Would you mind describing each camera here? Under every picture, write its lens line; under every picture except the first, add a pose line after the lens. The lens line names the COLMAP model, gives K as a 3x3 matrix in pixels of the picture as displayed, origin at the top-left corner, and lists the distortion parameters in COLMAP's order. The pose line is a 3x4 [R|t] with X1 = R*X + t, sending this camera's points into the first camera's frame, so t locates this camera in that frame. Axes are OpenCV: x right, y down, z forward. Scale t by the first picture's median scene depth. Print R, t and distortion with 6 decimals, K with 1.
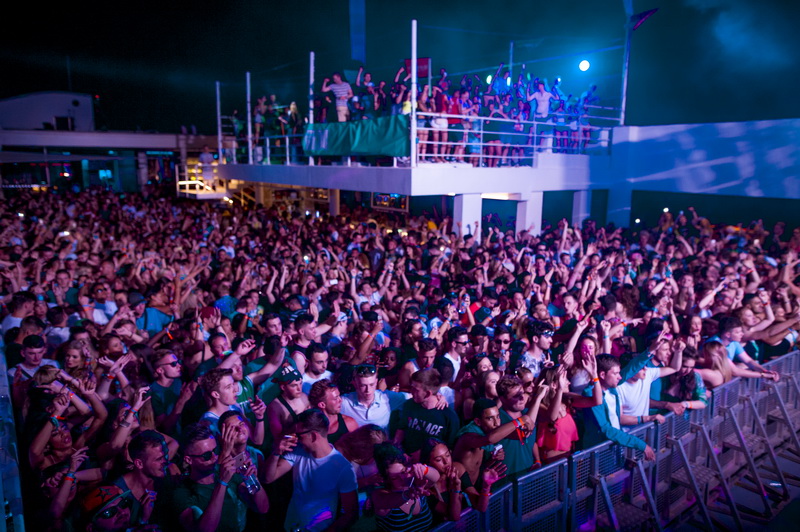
lens RADIAL K [[564.6, 0, 396.0], [0, 564.6, 264.4], [0, 0, 1]] dist [-0.025331, 0.022616]
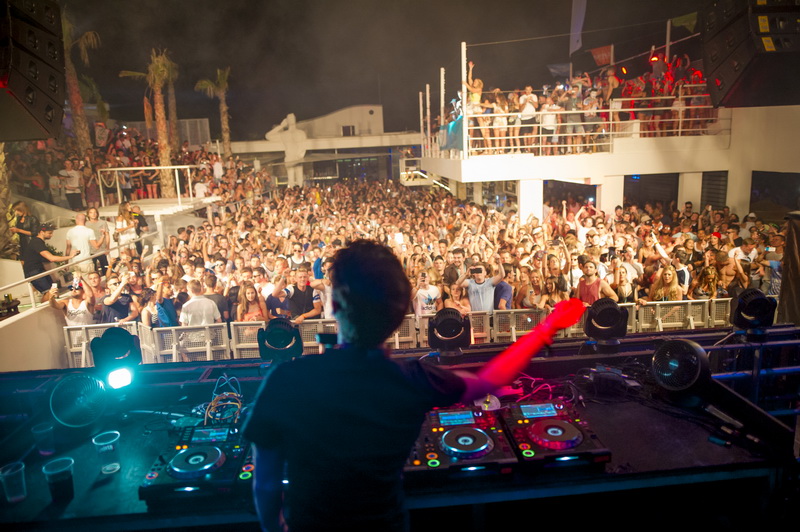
lens RADIAL K [[564.6, 0, 398.8], [0, 564.6, 263.5], [0, 0, 1]] dist [-0.025331, 0.022616]
pose [[0.818095, 0.066030, -0.571279, 0.546708], [-0.050628, 0.997799, 0.042826, 0.008874], [0.572850, -0.006113, 0.819638, -0.091282]]
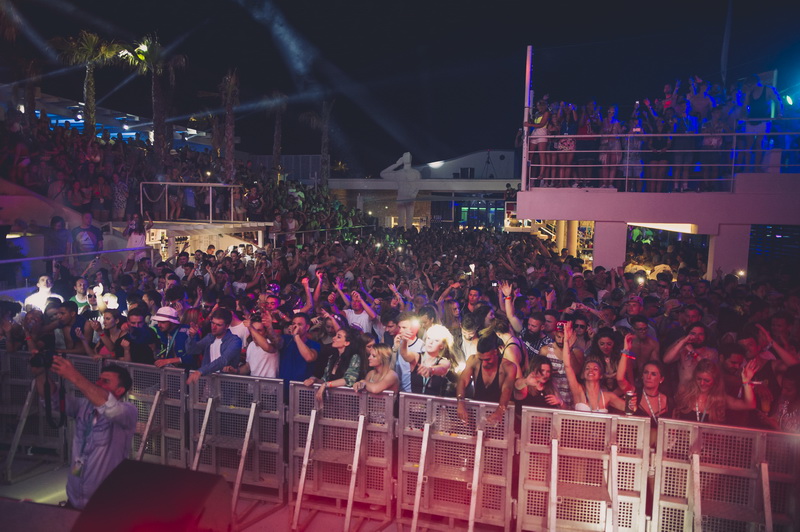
lens RADIAL K [[564.6, 0, 398.1], [0, 564.6, 268.8], [0, 0, 1]] dist [-0.025331, 0.022616]
pose [[0.614455, 0.082729, -0.784603, 0.584646], [-0.151519, 0.988349, -0.014449, 0.008135], [0.774266, 0.127760, 0.619831, 0.202603]]
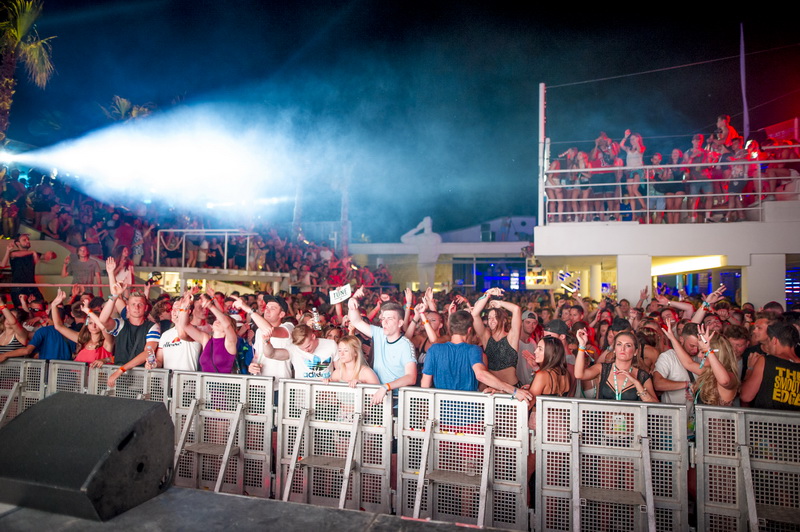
lens RADIAL K [[564.6, 0, 399.8], [0, 564.6, 265.9], [0, 0, 1]] dist [-0.025331, 0.022616]
pose [[0.581297, -0.036497, -0.812873, 0.573356], [-0.151518, 0.976666, -0.152204, 0.064034], [0.799460, 0.211641, 0.562203, 0.242684]]
